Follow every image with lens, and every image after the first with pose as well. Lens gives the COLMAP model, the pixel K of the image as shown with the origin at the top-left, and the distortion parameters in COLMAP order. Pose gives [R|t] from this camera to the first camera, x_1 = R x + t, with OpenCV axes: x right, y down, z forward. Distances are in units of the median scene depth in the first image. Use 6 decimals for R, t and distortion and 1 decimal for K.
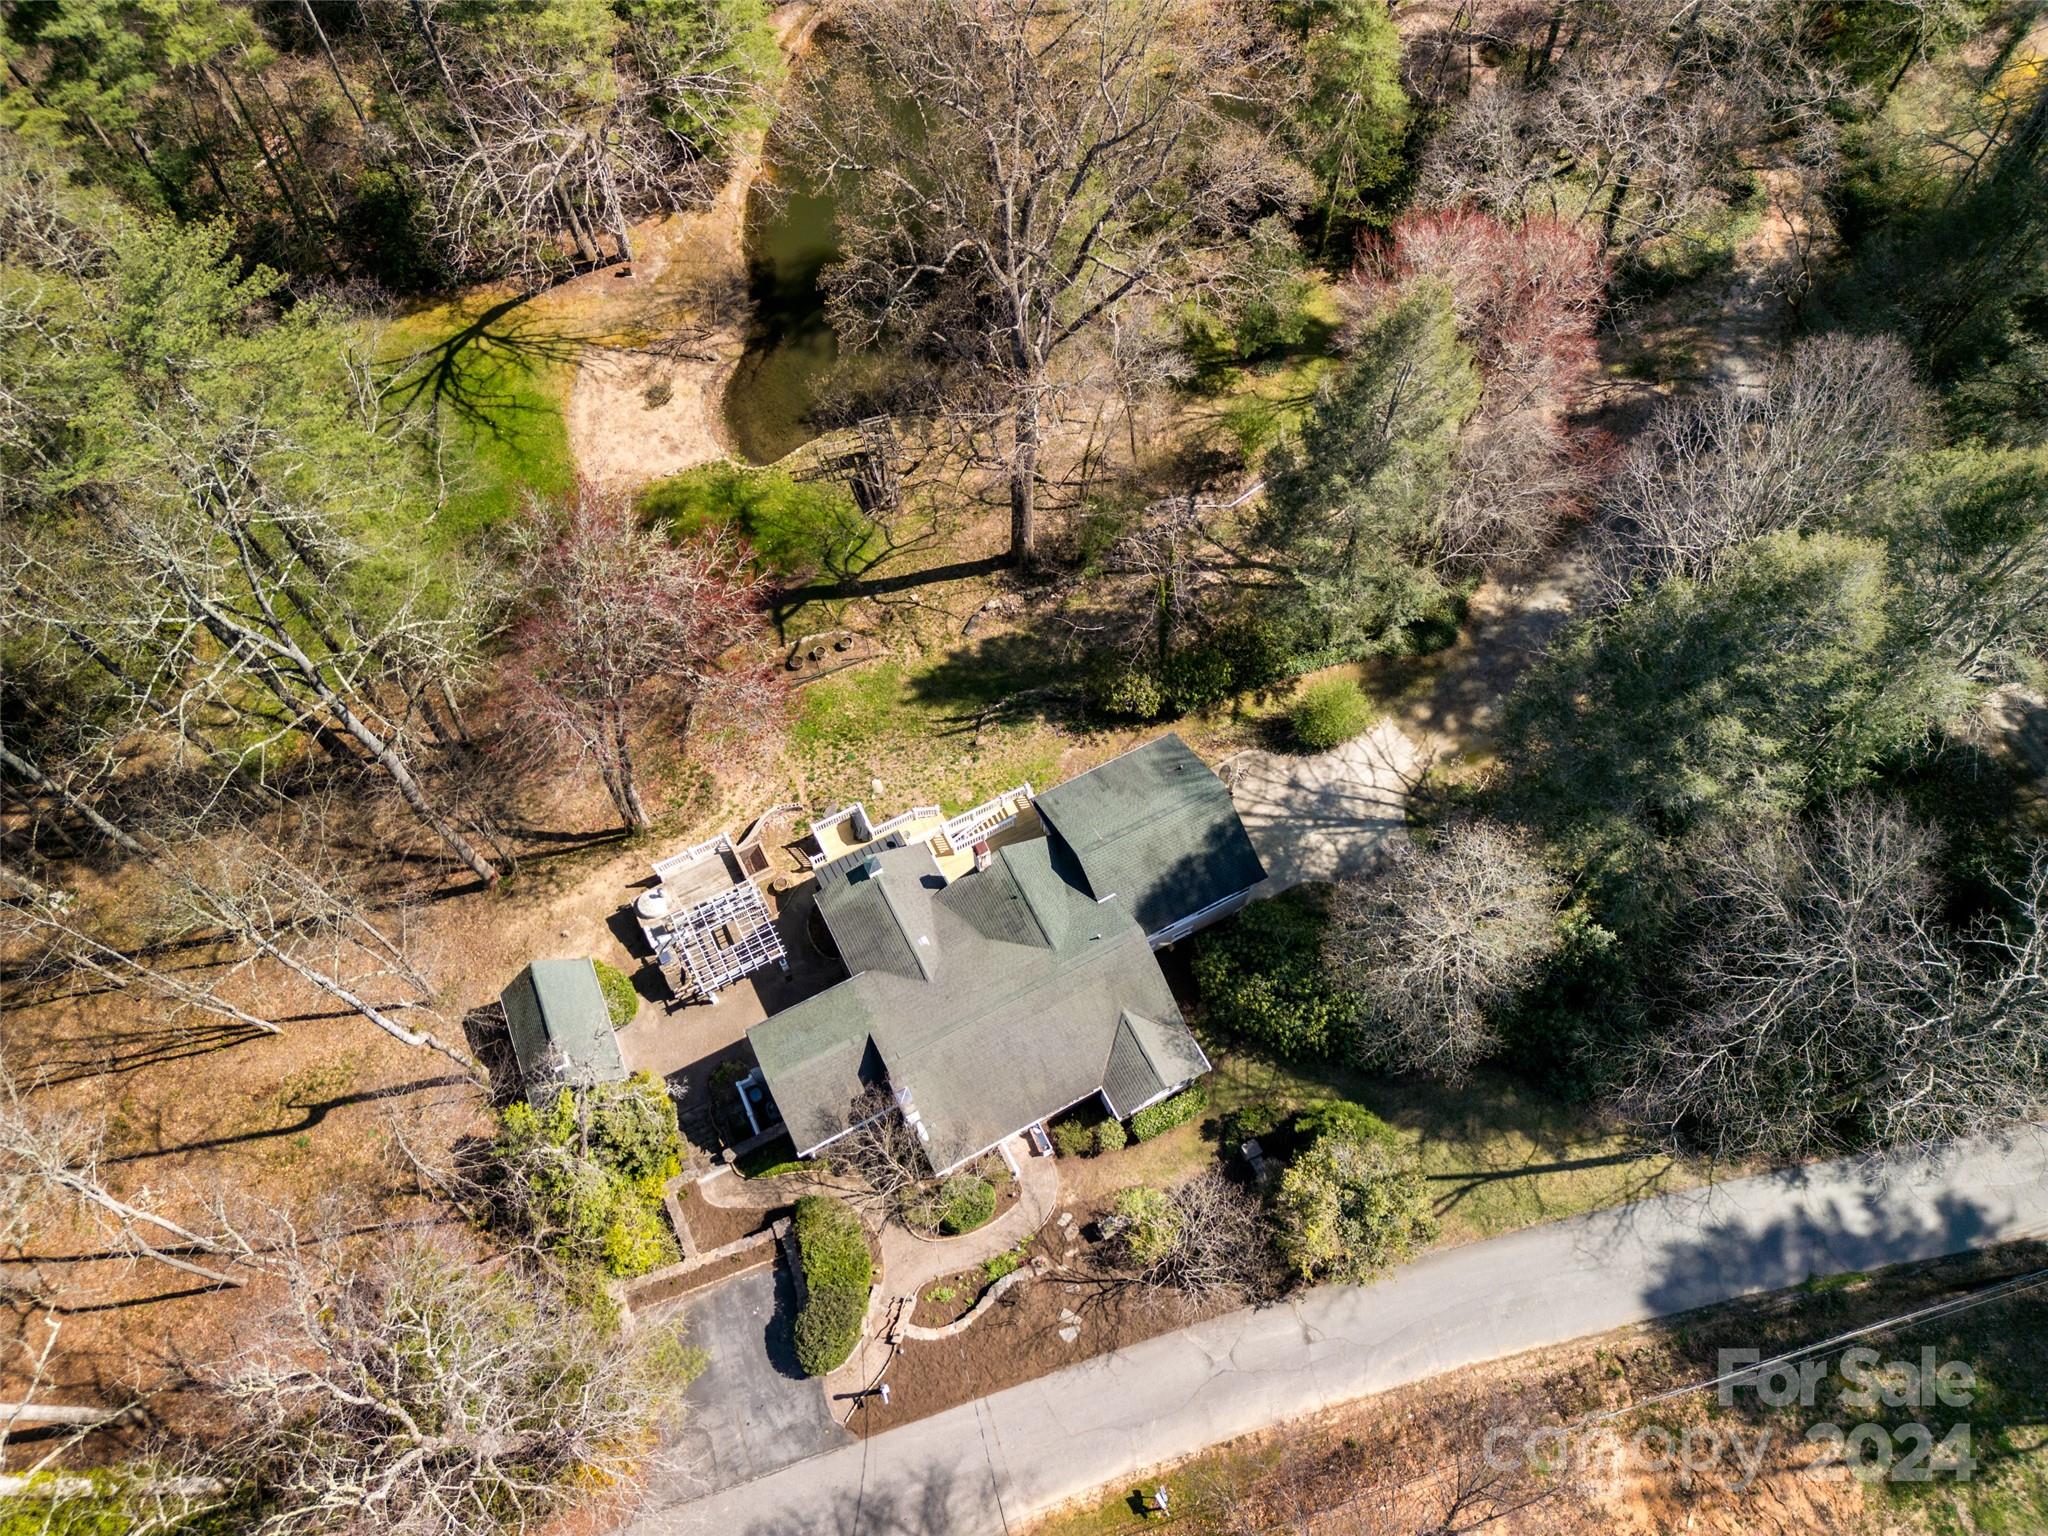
lens RADIAL K [[1381.2, 0, 1024.0], [0, 1381.2, 768.0], [0, 0, 1]] dist [0.112758, -0.109000]
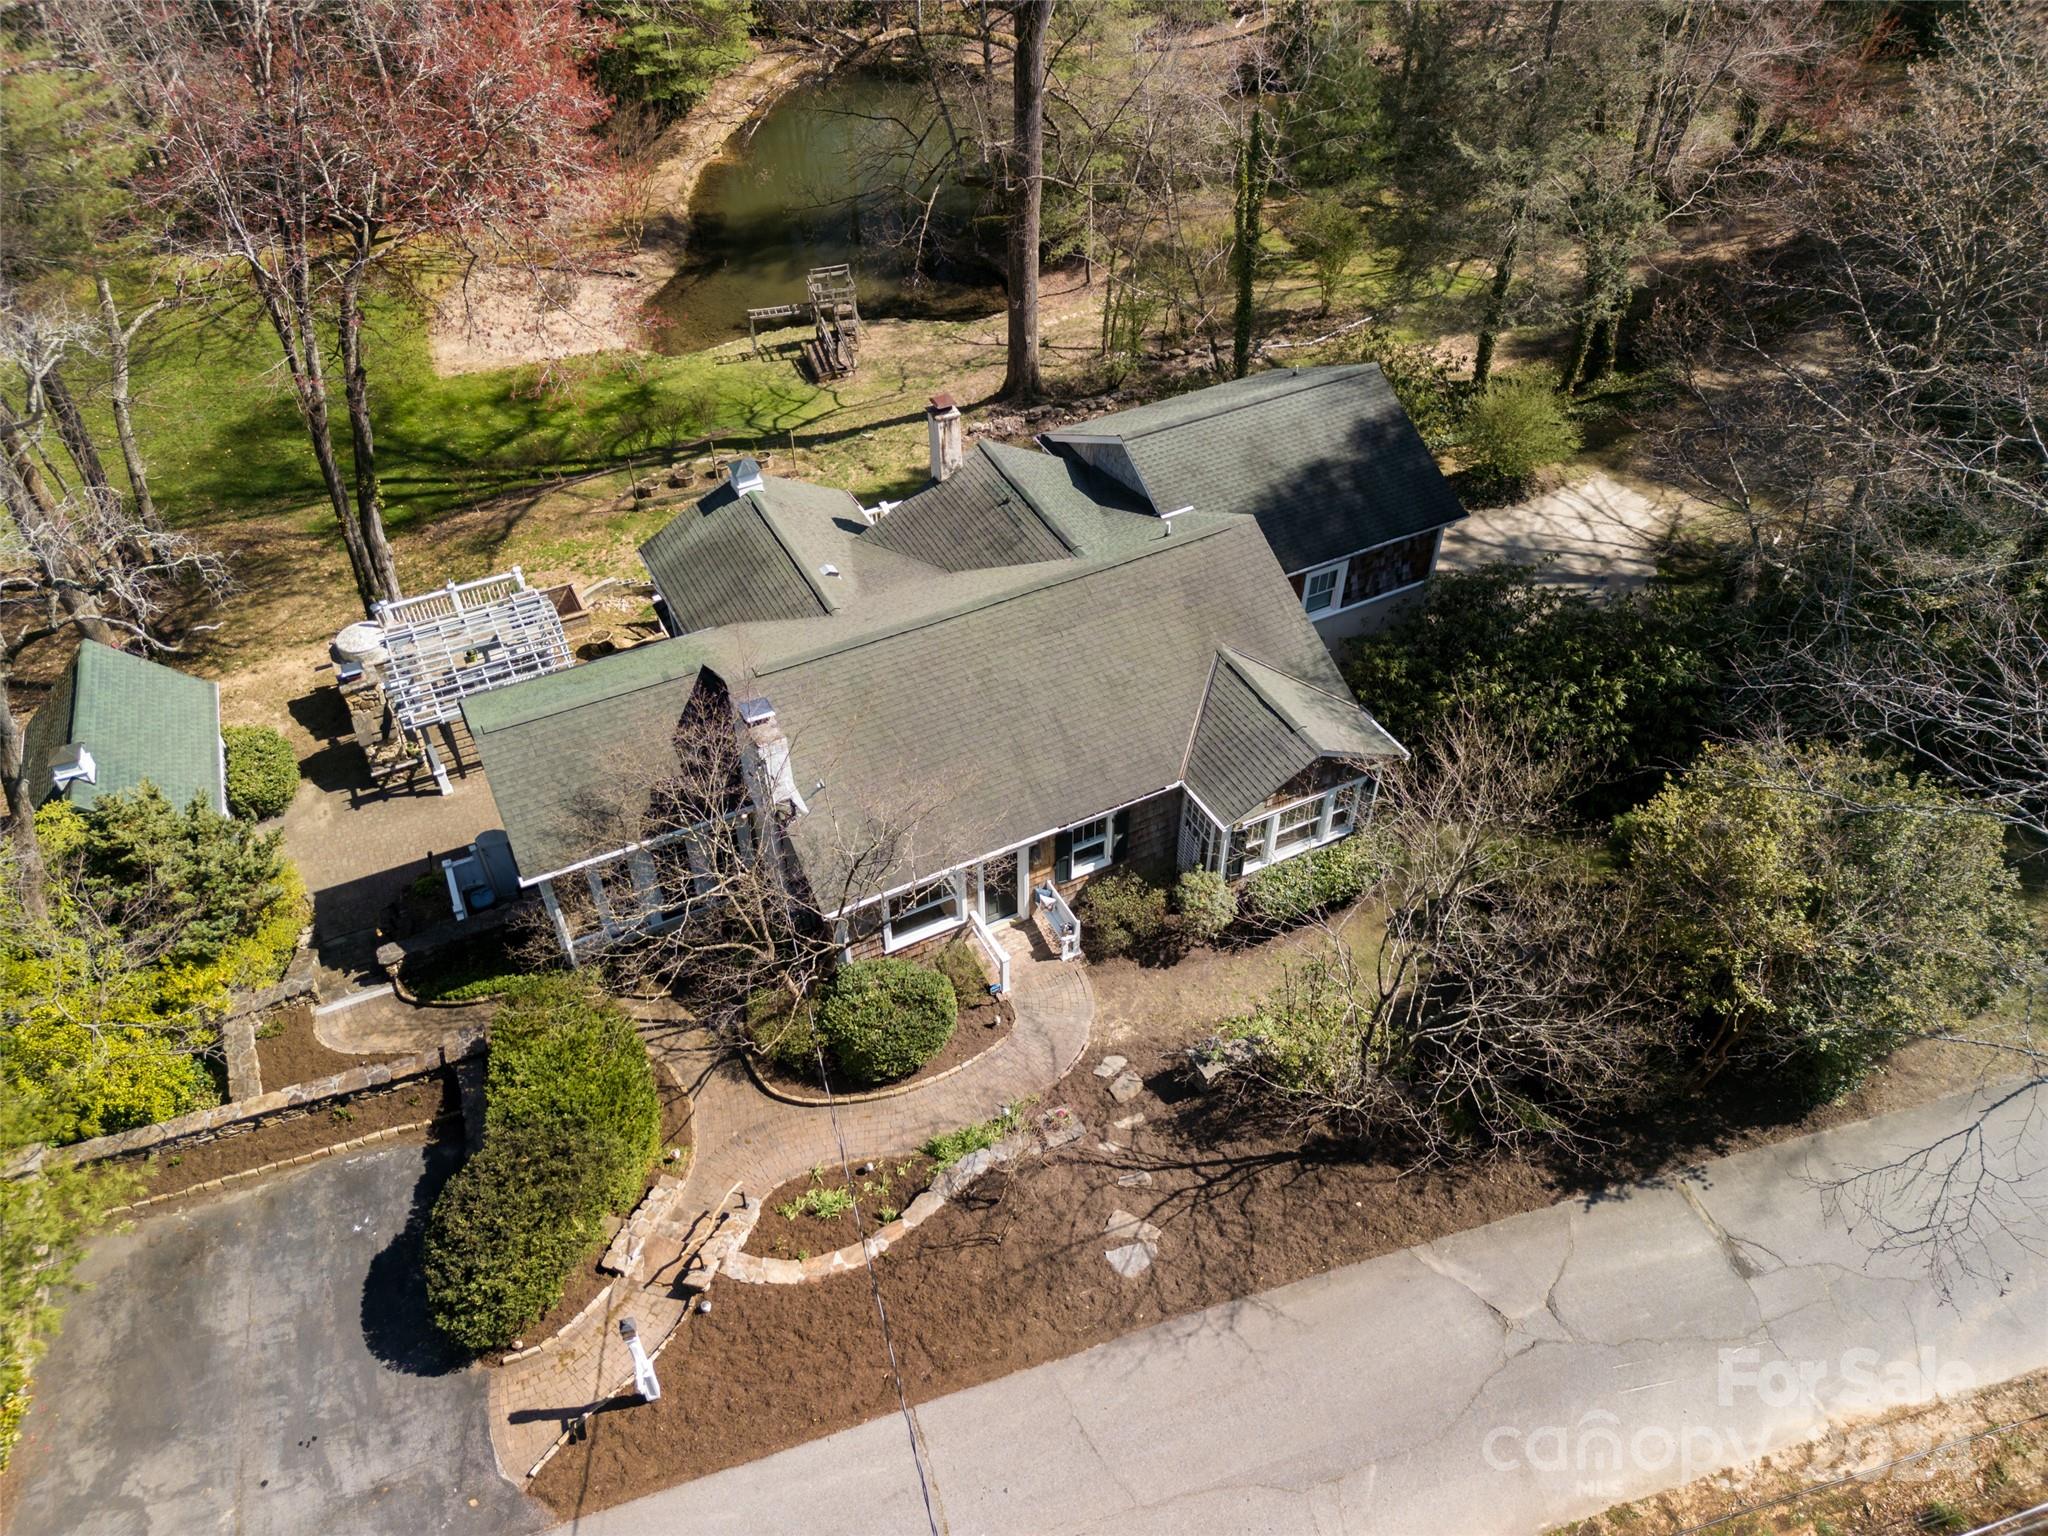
lens RADIAL K [[1381.2, 0, 1024.0], [0, 1381.2, 768.0], [0, 0, 1]] dist [0.112758, -0.109000]
pose [[0.999969, 0.007460, 0.002395, -0.000126], [-0.006109, 0.933748, -0.357879, 0.352560], [-0.004906, 0.357853, 0.933765, 0.490054]]
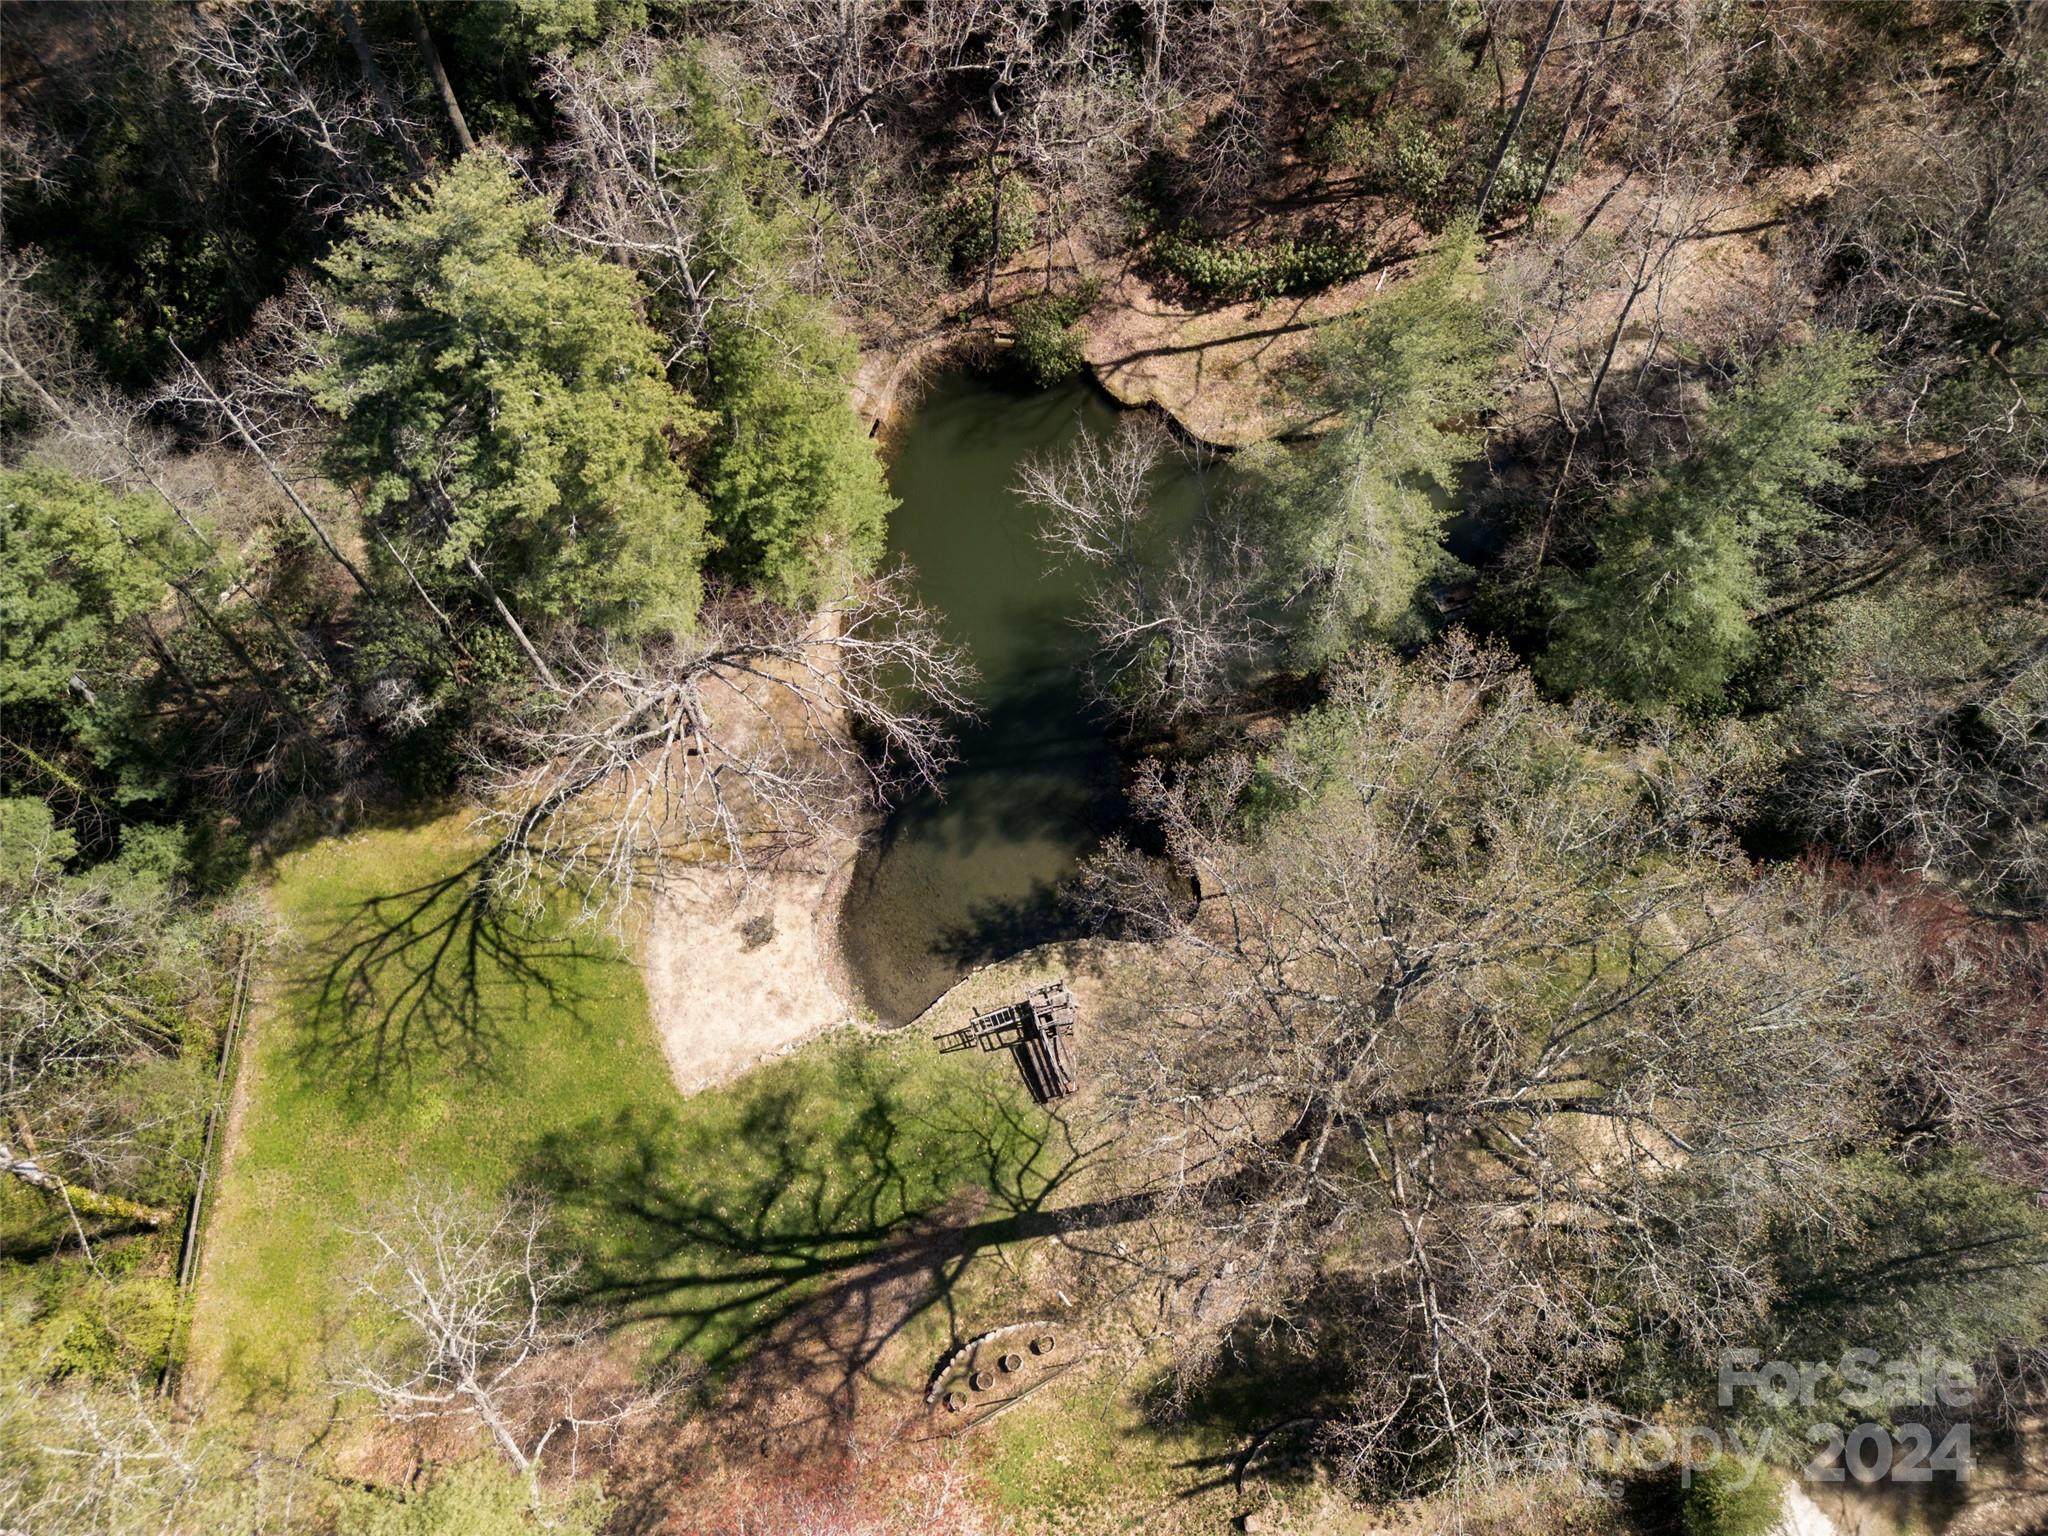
lens RADIAL K [[1381.2, 0, 1024.0], [0, 1381.2, 768.0], [0, 0, 1]] dist [0.112758, -0.109000]
pose [[0.998017, -0.036050, 0.051602, -0.200262], [0.034178, 0.998742, 0.036697, -0.517494], [-0.052860, -0.034861, 0.997993, 0.283178]]
